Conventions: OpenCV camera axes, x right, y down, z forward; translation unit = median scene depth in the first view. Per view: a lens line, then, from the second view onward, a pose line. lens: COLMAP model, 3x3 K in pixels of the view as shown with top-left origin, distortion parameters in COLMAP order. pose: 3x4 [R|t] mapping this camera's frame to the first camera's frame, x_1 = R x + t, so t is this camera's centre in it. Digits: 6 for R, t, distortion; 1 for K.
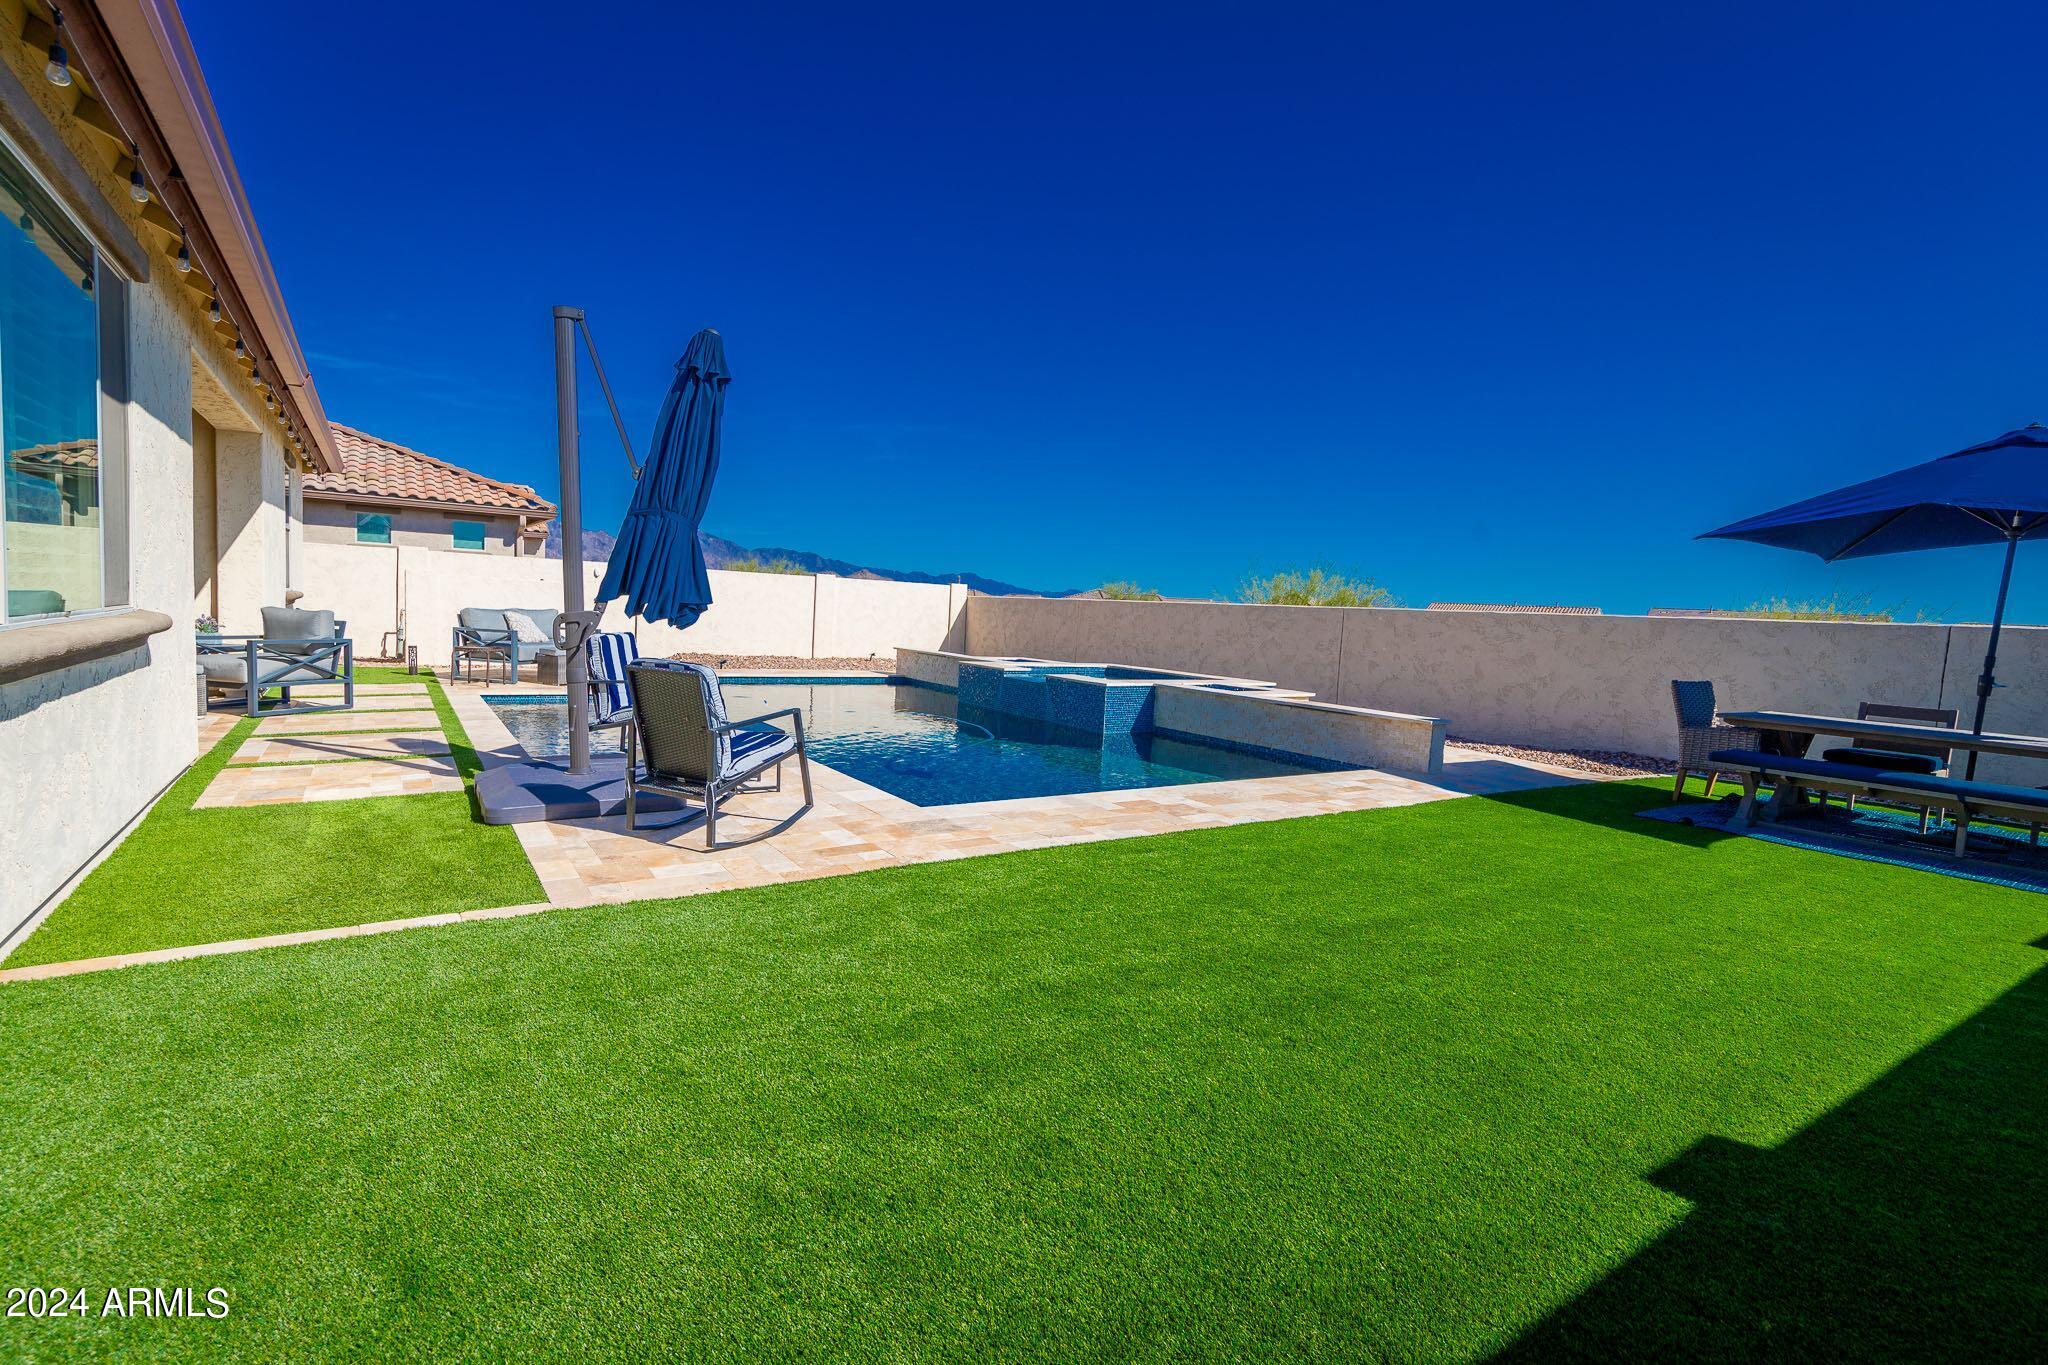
lens RADIAL K [[962.2, 0, 1018.6], [0, 962.2, 683.2], [0, 0, 1]] dist [-0.003750, 0.001581]
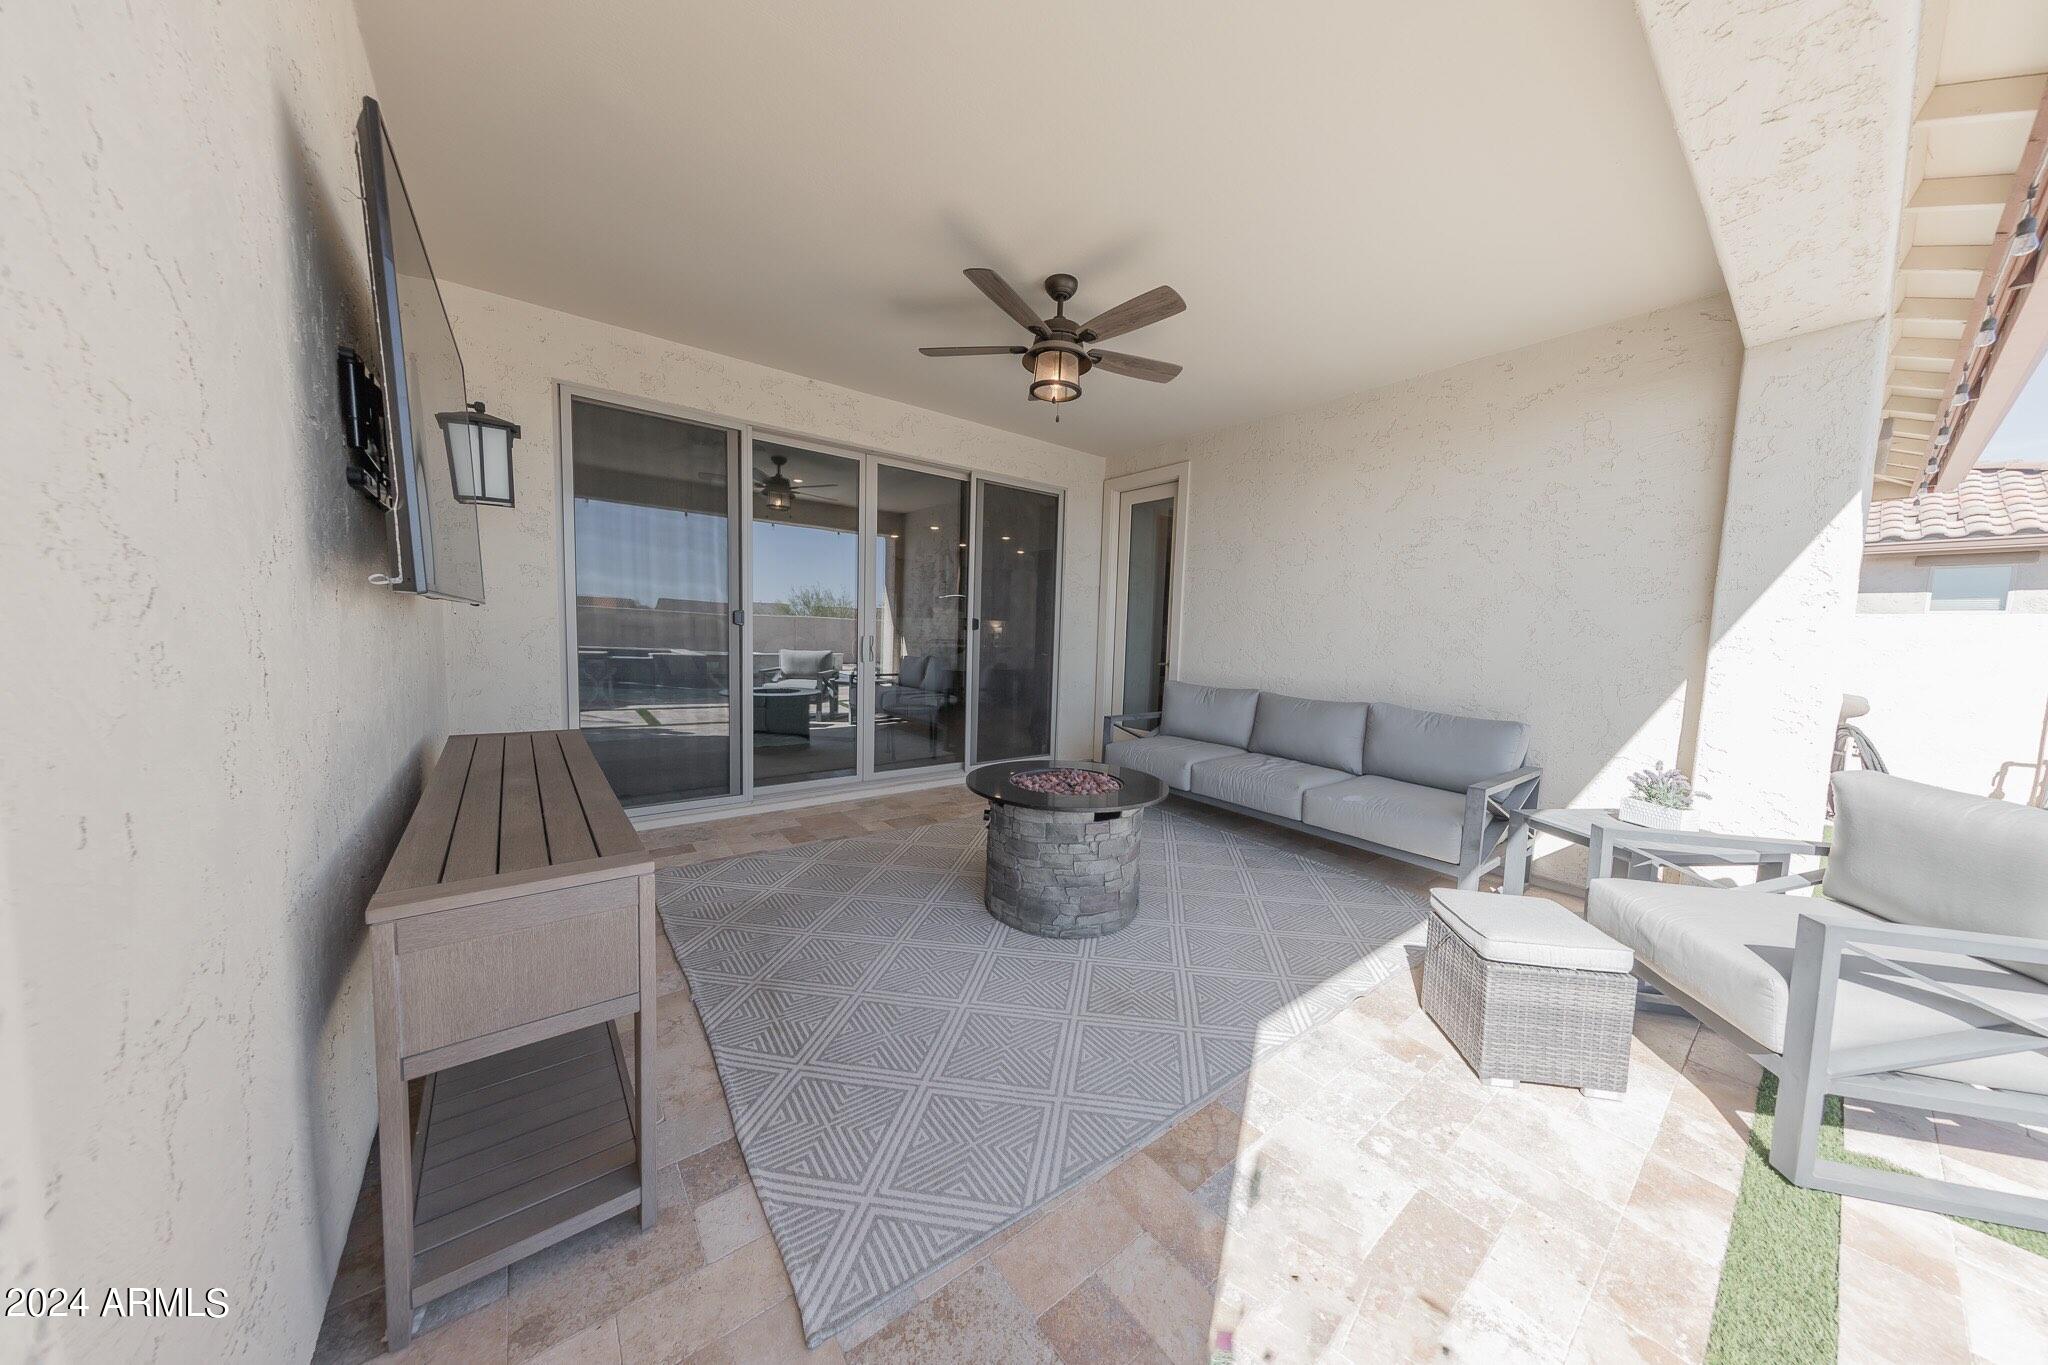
lens RADIAL K [[647.6, 0, 1020.7], [0, 647.6, 675.5], [0, 0, 1]] dist [0.000316, -0.000002]
pose [[0.075881, 0.031977, -0.996604, -0.873740], [-0.109230, 0.993737, 0.023568, -0.133002], [0.991116, 0.107071, 0.078899, 1.034409]]
